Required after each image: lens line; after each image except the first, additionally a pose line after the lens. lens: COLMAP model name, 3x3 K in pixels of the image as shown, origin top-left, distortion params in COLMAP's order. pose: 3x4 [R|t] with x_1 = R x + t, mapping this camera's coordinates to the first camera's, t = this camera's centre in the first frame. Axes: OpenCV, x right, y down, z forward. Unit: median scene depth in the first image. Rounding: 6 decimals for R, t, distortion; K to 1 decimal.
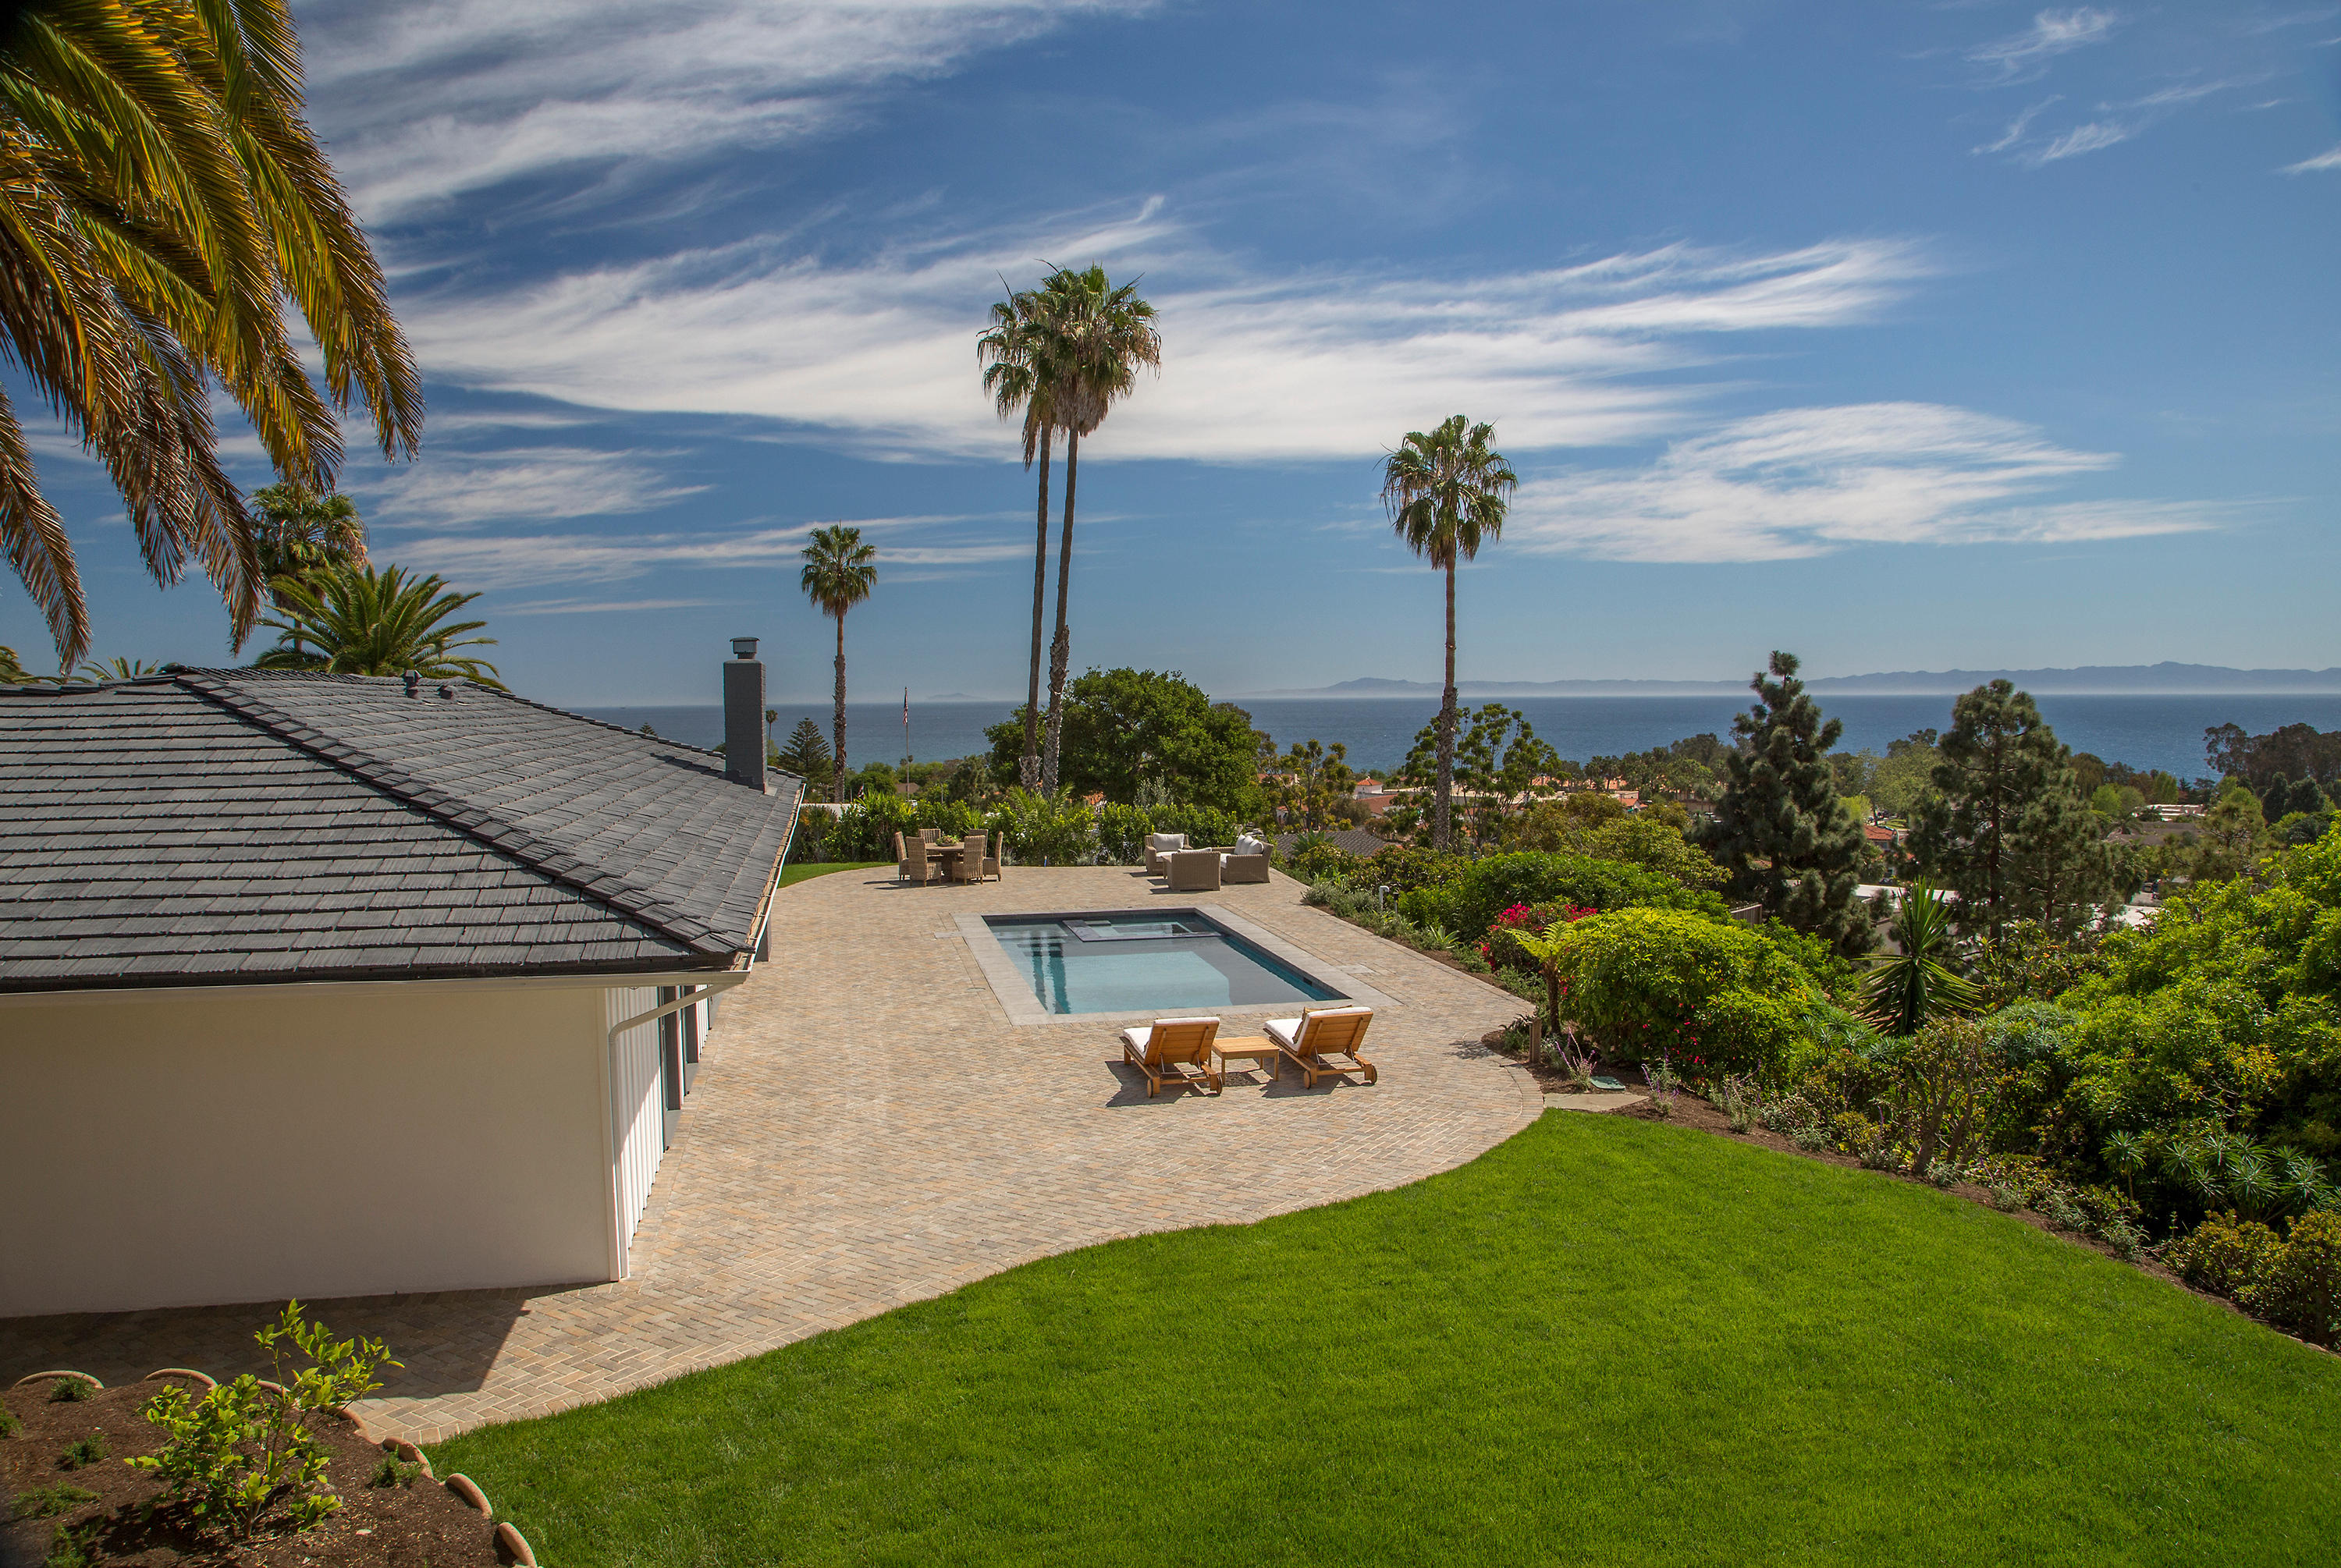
lens RADIAL K [[1610.7, 0, 1175.5], [0, 1610.7, 777.9], [0, 0, 1]] dist [-0.116741, 0.069405]
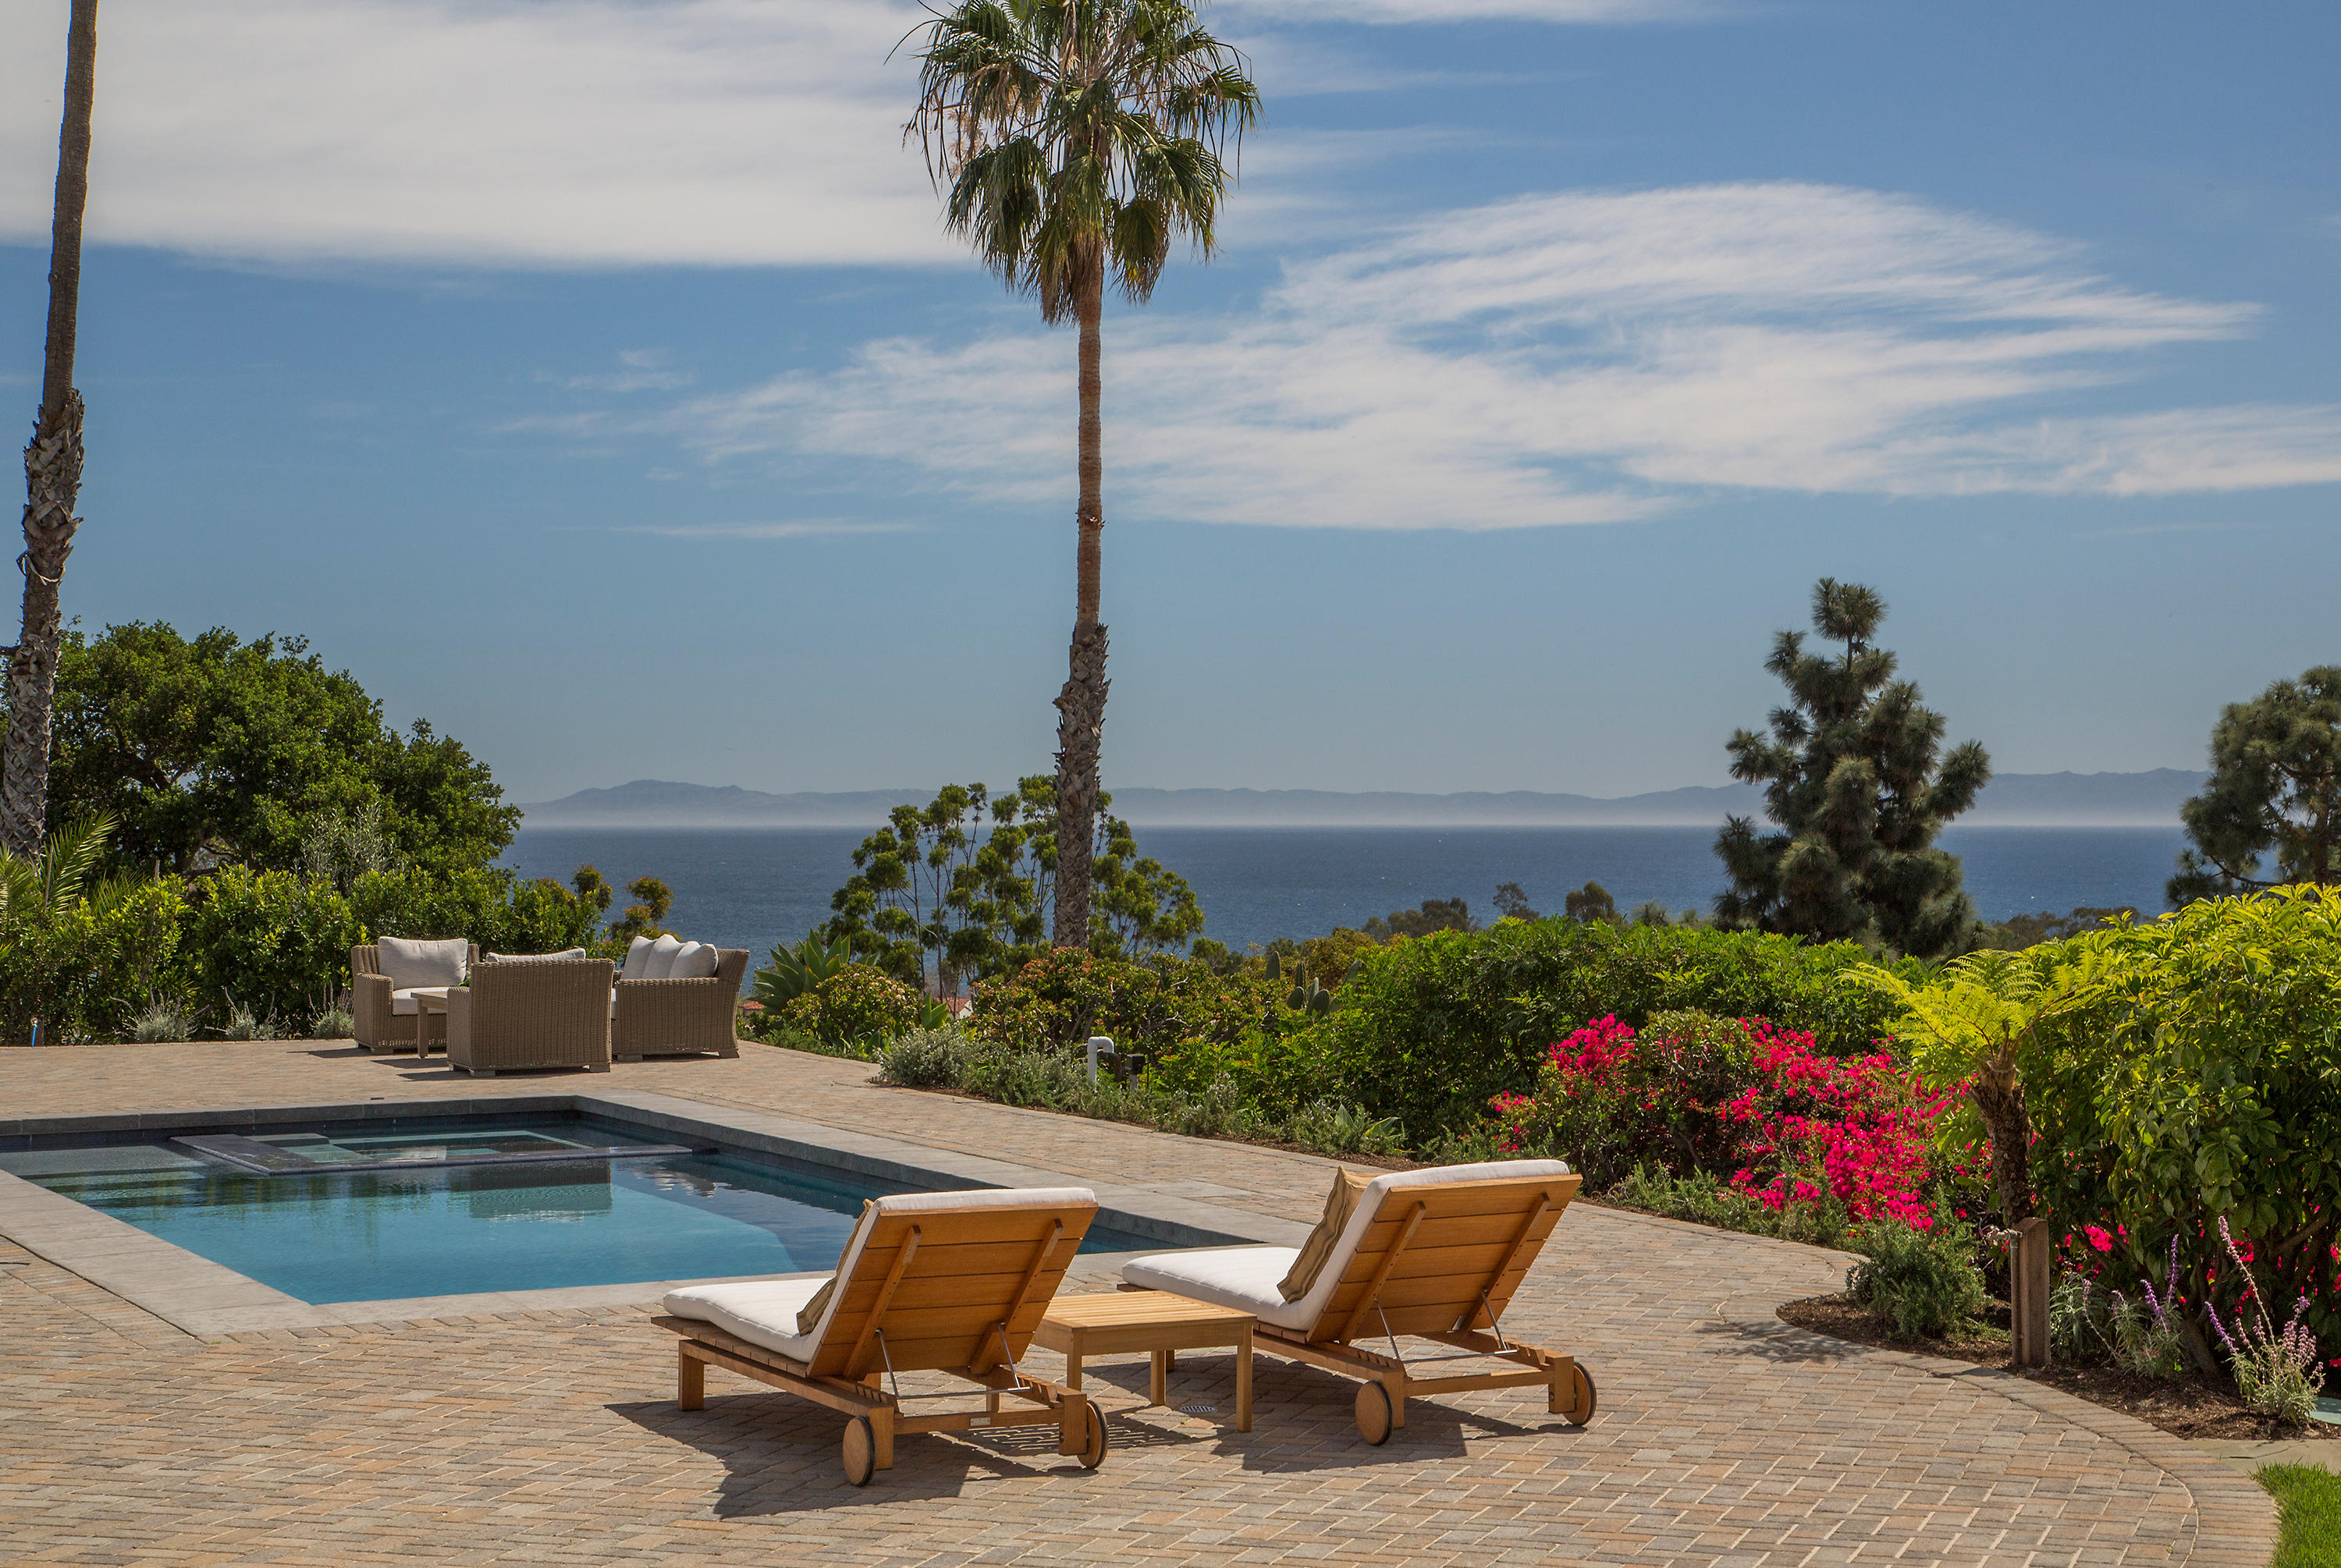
lens RADIAL K [[3805.8, 0, 1170.7], [0, 3805.8, 785.9], [0, 0, 1]] dist [0.257386, -0.108605]
pose [[0.968983, 0.008928, 0.246965, -0.045225], [0.005115, 0.998409, -0.056161, 0.041413], [-0.247073, 0.055683, 0.967396, 0.121098]]
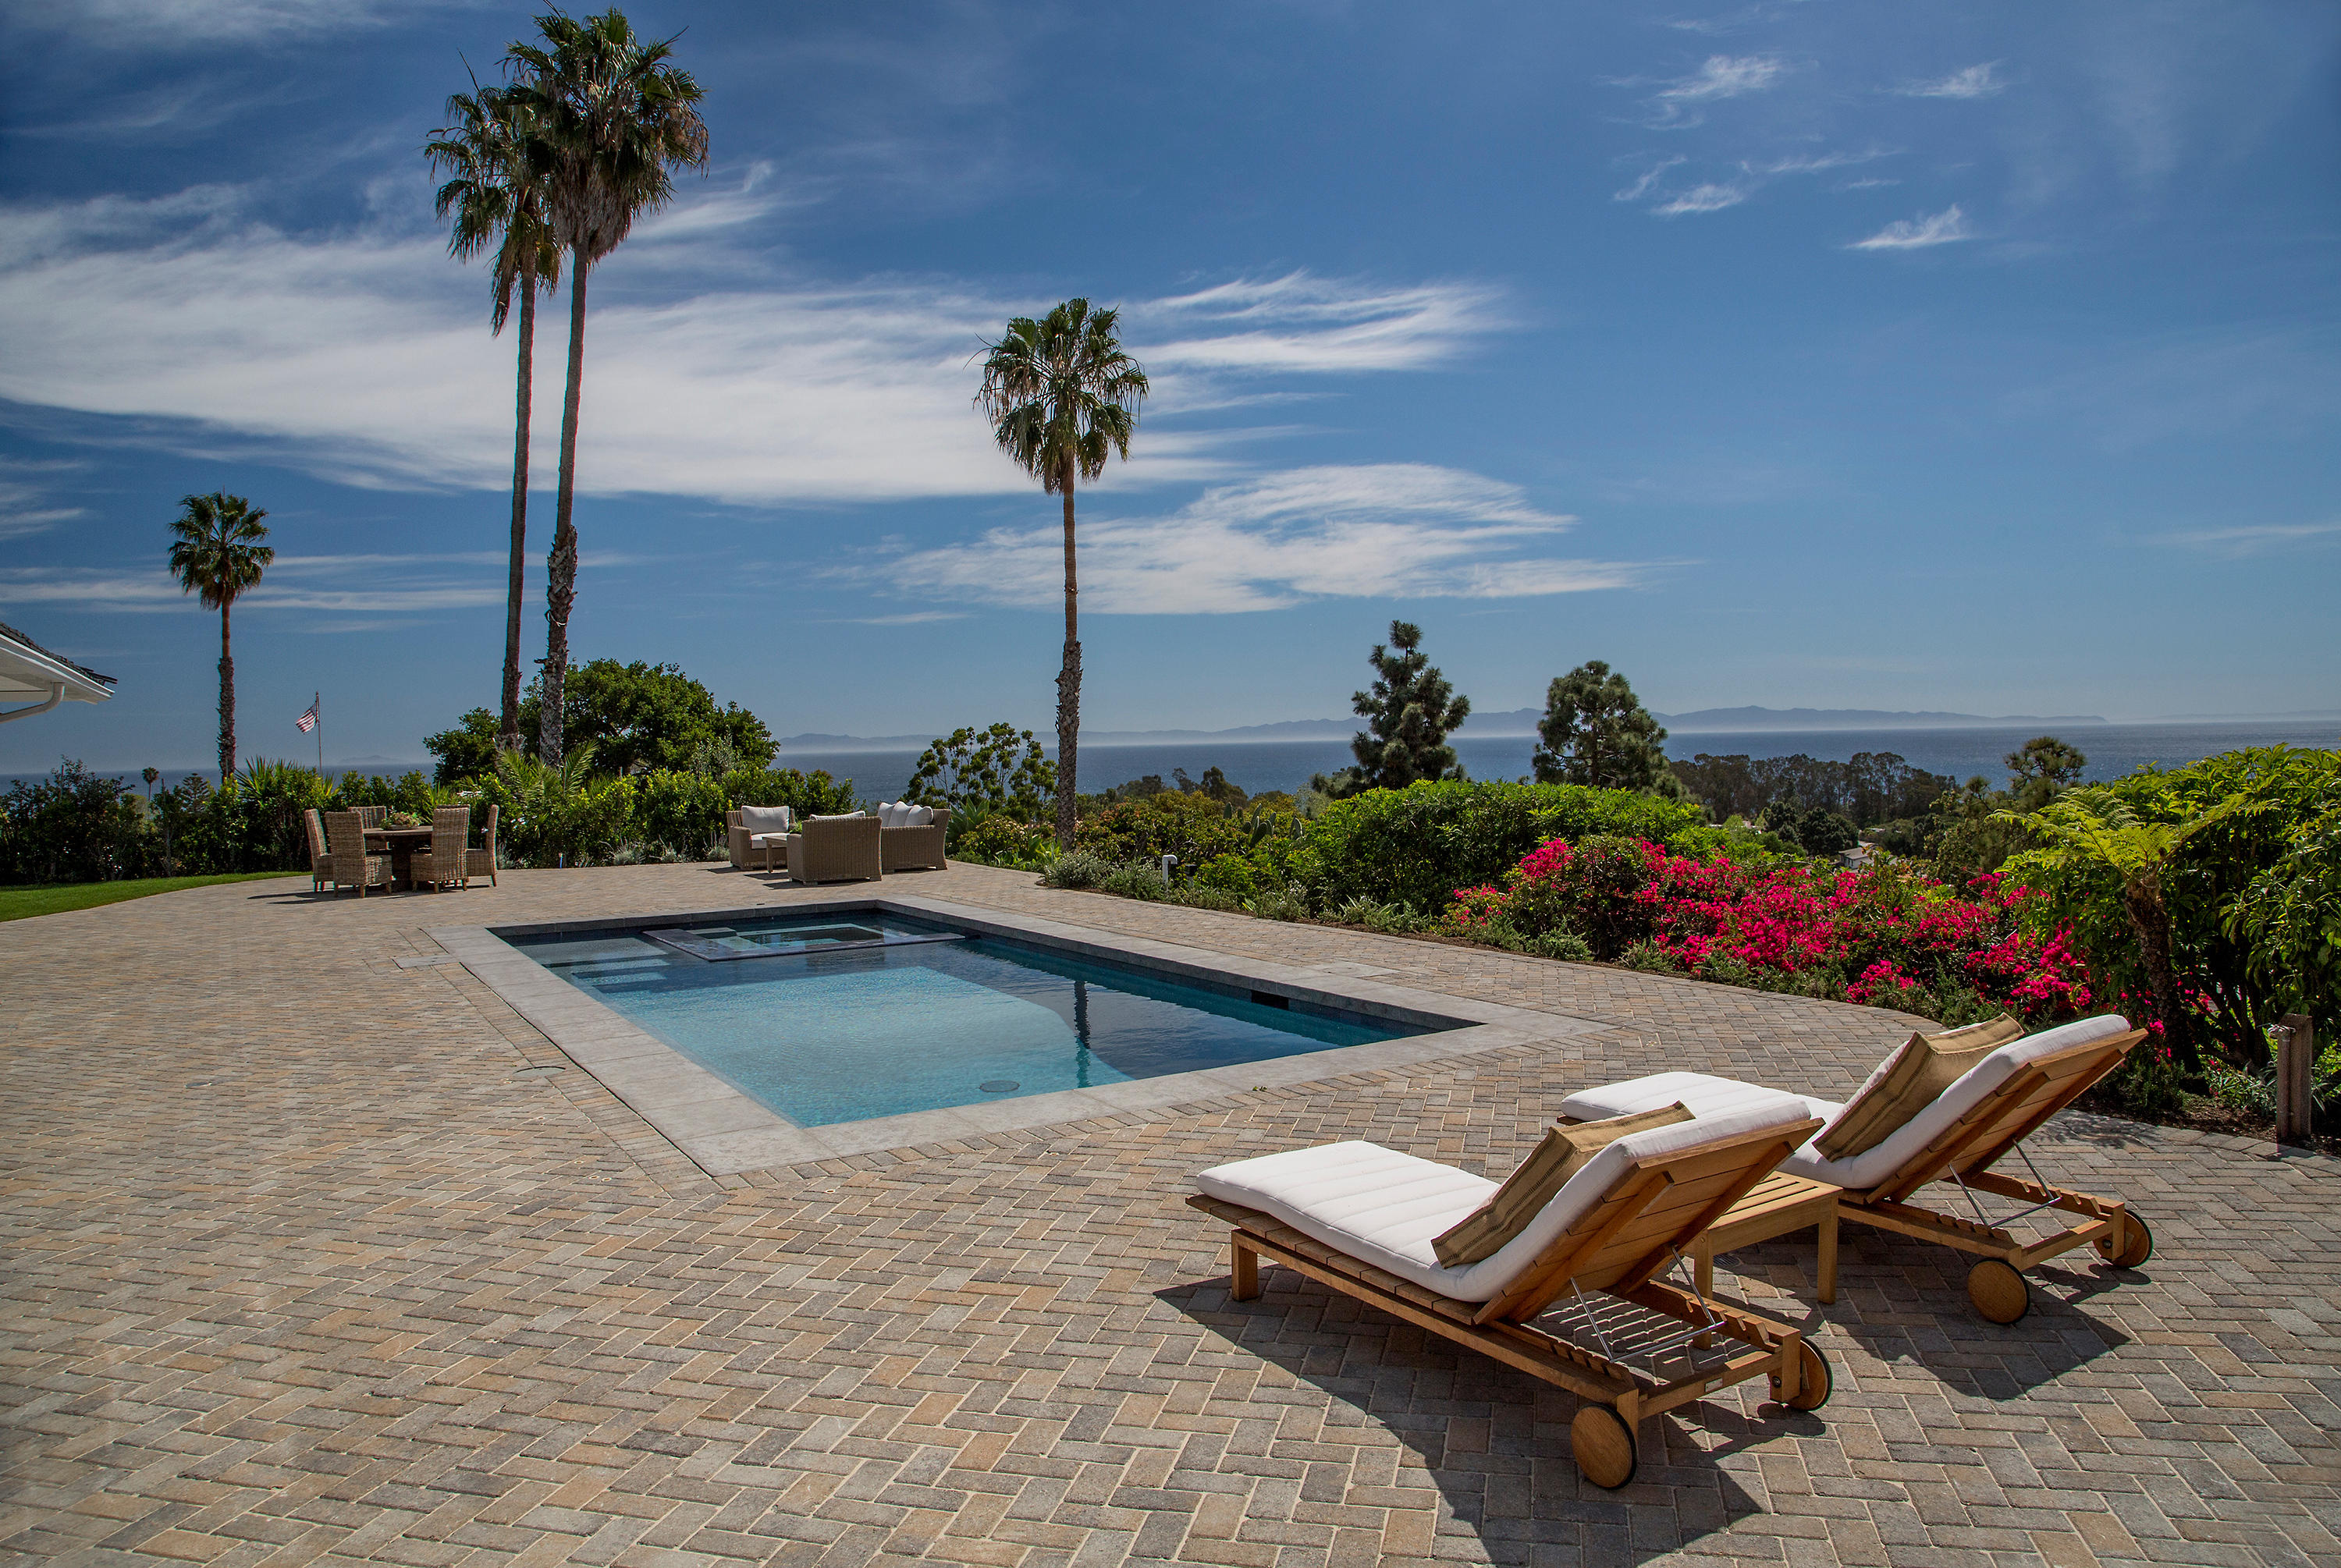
lens RADIAL K [[1610.7, 0, 1175.5], [0, 1610.7, 777.9], [0, 0, 1]] dist [-0.116741, 0.069405]
pose [[0.943859, -0.022076, 0.329611, -0.050300], [0.031762, 0.999207, -0.024028, 0.036762], [-0.328819, 0.033148, 0.943811, 0.286912]]
